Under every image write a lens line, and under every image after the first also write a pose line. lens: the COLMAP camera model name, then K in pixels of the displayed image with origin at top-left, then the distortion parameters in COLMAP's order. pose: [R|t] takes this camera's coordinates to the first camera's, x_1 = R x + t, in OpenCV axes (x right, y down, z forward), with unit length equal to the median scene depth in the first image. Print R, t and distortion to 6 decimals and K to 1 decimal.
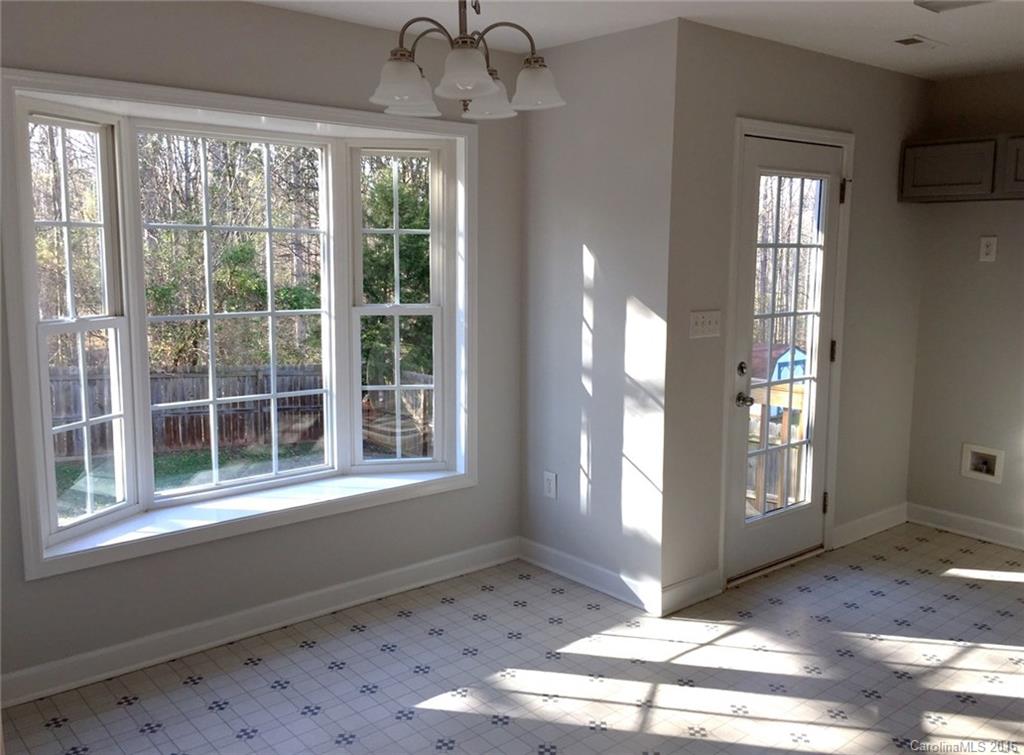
lens RADIAL K [[897.7, 0, 512.2], [0, 897.7, 359.7], [0, 0, 1]] dist [0.031076, -0.030515]
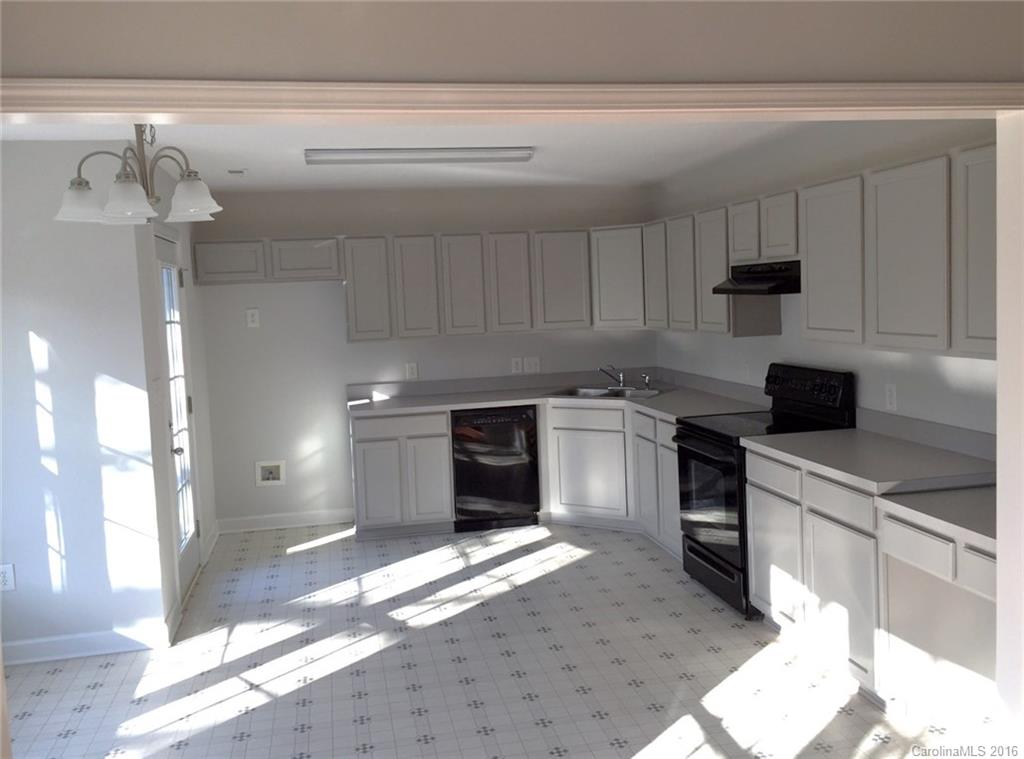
lens RADIAL K [[897.7, 0, 507.4], [0, 897.7, 372.8], [0, 0, 1]] dist [0.031076, -0.030515]
pose [[0.469321, -0.108612, 0.876322, -0.592596], [0.162387, 0.986097, 0.035250, -0.030115], [-0.867968, 0.125760, 0.480434, 0.022286]]
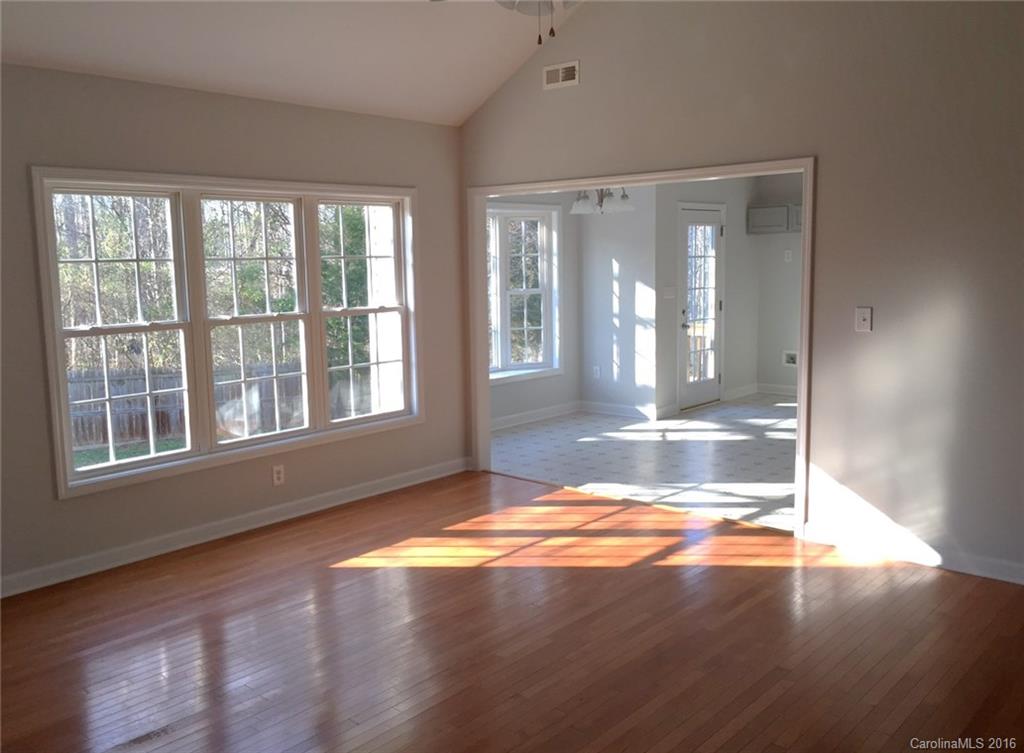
lens RADIAL K [[897.7, 0, 509.5], [0, 897.7, 368.4], [0, 0, 1]] dist [0.031076, -0.030515]
pose [[0.989142, -0.042333, 0.140731, -0.505832], [0.043342, 0.999052, -0.004113, 0.143593], [-0.140423, 0.010168, 0.990039, -1.178383]]
